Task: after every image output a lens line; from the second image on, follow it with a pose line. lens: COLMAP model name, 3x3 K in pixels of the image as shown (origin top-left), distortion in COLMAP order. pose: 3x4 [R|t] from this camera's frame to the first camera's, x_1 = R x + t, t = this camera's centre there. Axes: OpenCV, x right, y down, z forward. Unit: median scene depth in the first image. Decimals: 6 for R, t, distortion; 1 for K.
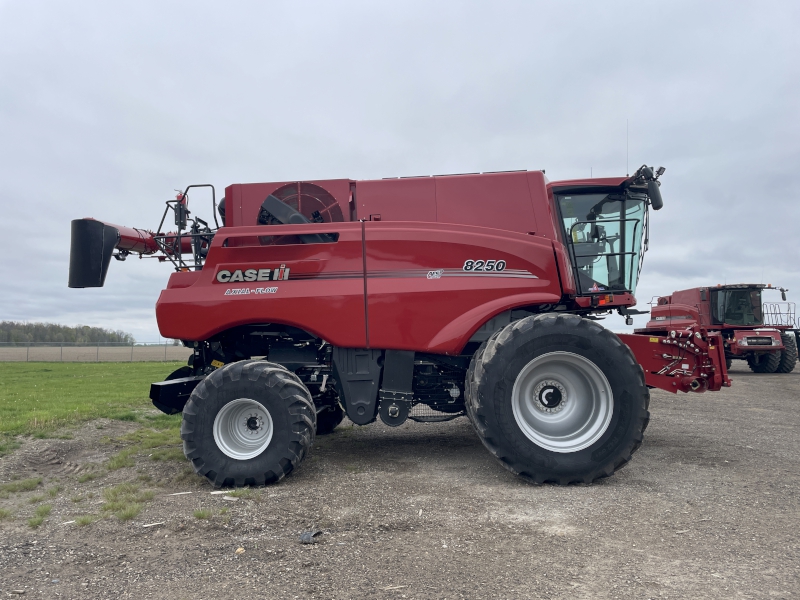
lens RADIAL K [[620.1, 0, 396.7], [0, 620.1, 309.7], [0, 0, 1]] dist [0.093429, -0.132889]
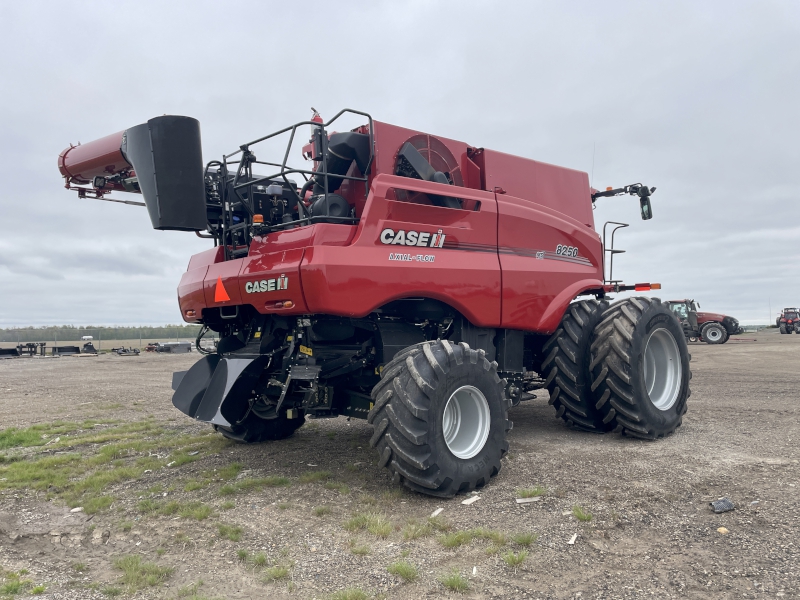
lens RADIAL K [[620.1, 0, 396.7], [0, 620.1, 309.7], [0, 0, 1]] dist [0.093429, -0.132889]
pose [[0.701931, 0.019794, 0.711970, -0.826969], [-0.025626, 0.999668, -0.002528, 0.040945], [-0.711784, -0.016471, 0.702205, 0.441071]]
